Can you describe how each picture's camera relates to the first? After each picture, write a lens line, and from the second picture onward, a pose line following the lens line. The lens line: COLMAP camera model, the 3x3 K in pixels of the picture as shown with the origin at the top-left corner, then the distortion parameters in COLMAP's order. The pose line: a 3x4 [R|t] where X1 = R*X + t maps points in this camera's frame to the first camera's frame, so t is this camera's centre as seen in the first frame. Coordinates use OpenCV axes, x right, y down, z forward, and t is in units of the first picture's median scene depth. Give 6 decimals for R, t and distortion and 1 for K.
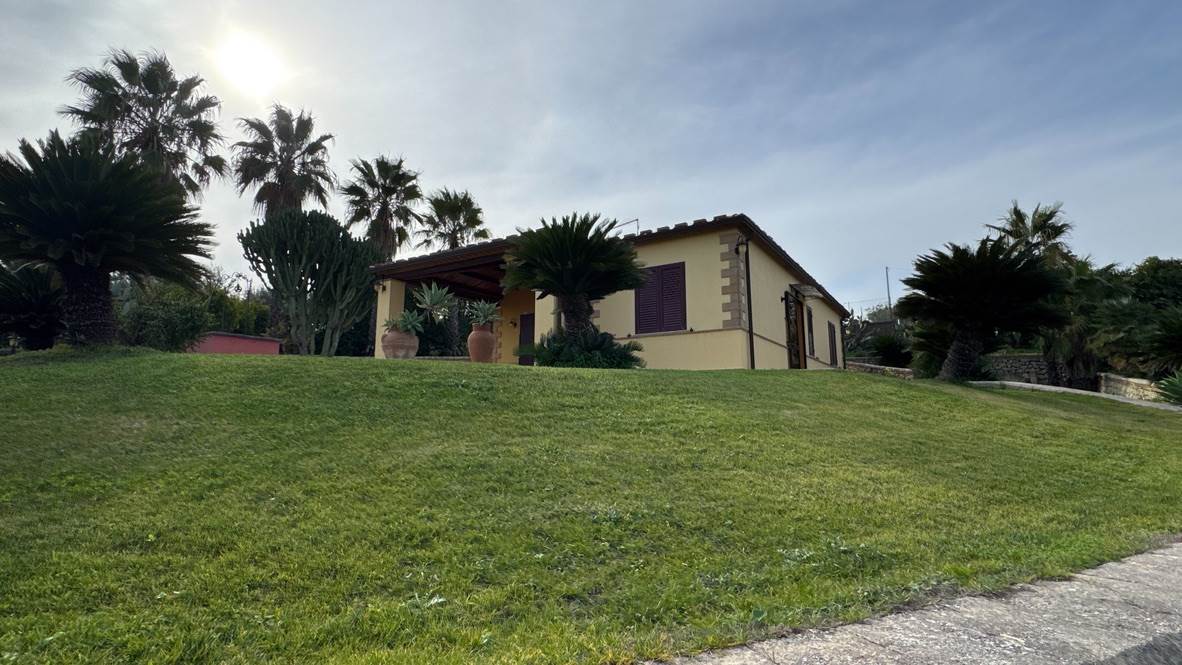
lens RADIAL K [[579.2, 0, 591.0], [0, 579.2, 332.5], [0, 0, 1]] dist [-0.001429, -0.000420]
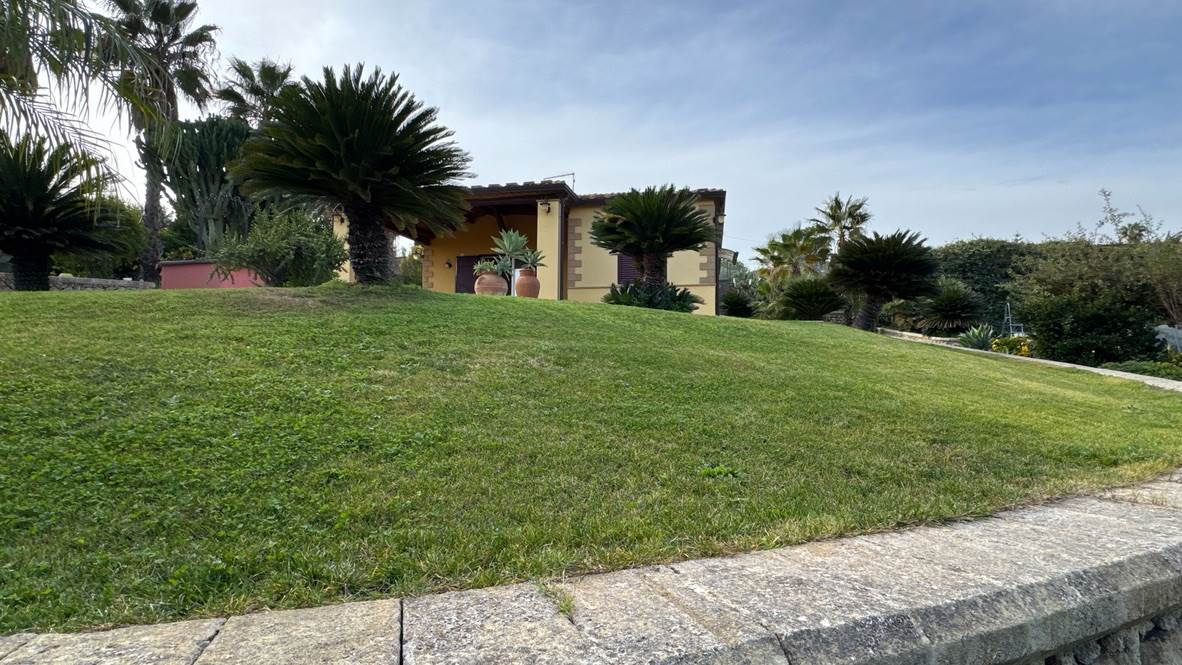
lens RADIAL K [[572.2, 0, 591.0], [0, 572.2, 332.5], [0, 0, 1]] dist [-0.002100, -0.000337]
pose [[0.934177, 0.020303, 0.356233, -0.237405], [-0.055305, 0.994553, 0.088346, 0.000112], [-0.352499, -0.102232, 0.930211, -0.014946]]
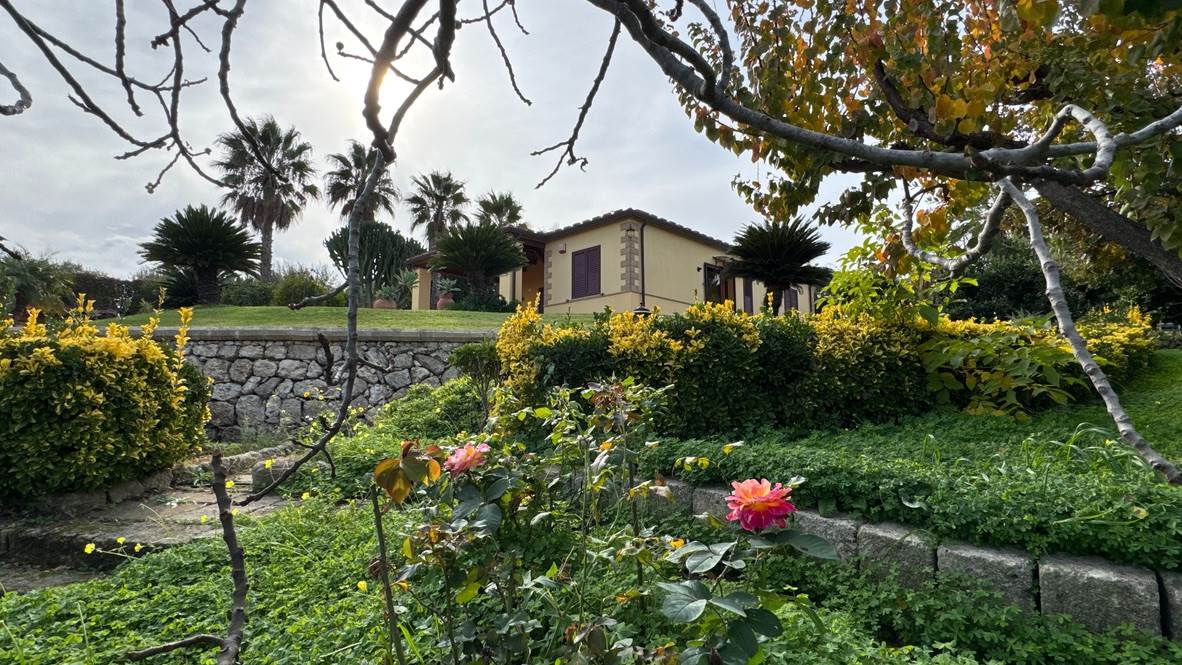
lens RADIAL K [[579.2, 0, 591.0], [0, 579.2, 332.5], [0, 0, 1]] dist [-0.001429, -0.000420]
pose [[0.980341, -0.023336, -0.195927, 0.252247], [0.028660, 0.999292, 0.024383, 0.032277], [0.195219, -0.029519, 0.980315, -0.223128]]
